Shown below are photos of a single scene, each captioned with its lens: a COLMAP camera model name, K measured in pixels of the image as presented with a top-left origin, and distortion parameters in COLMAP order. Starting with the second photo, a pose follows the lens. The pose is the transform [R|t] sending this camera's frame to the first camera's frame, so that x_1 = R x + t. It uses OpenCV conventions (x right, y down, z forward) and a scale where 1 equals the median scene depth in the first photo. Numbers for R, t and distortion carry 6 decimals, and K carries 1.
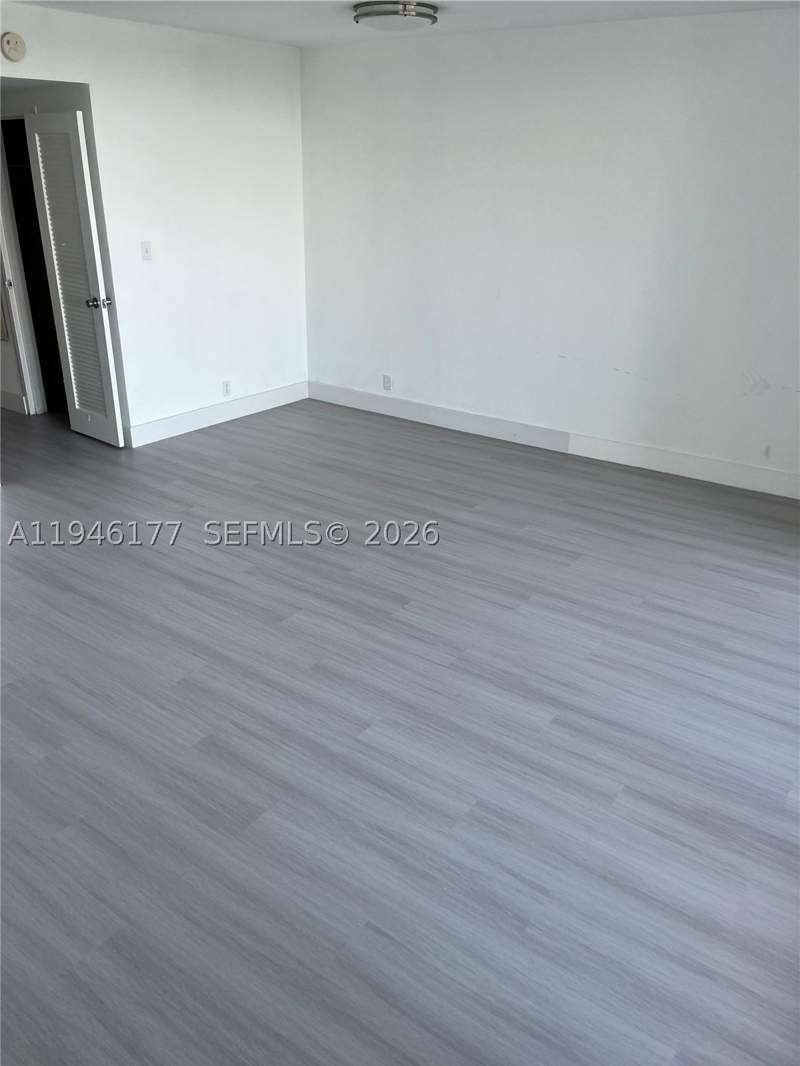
lens RADIAL K [[792.3, 0, 400.0], [0, 792.3, 533.0], [0, 0, 1]] dist [0.000379, 0.000119]
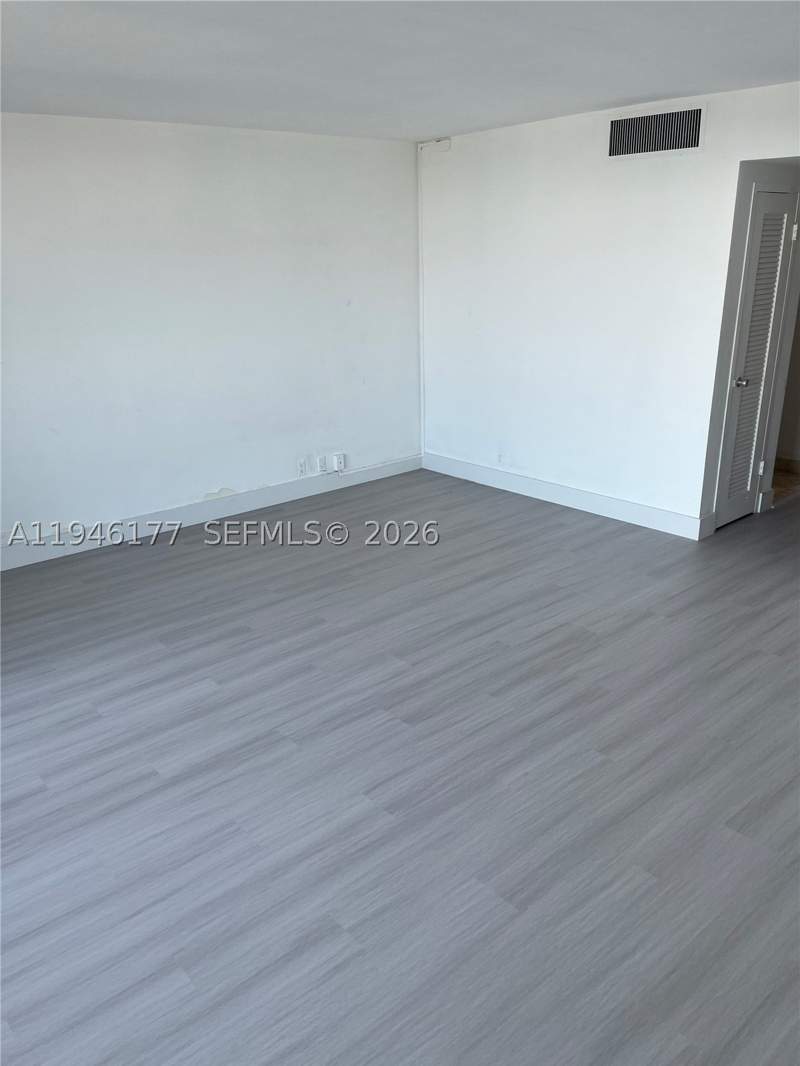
lens RADIAL K [[818.9, 0, 400.0], [0, 818.9, 533.0], [0, 0, 1]] dist [-0.036358, -0.001064]
pose [[-0.218142, 0.310472, -0.925214, 0.910381], [-0.389170, 0.841731, 0.374214, -0.494286], [0.894964, 0.441697, -0.062791, 1.097817]]
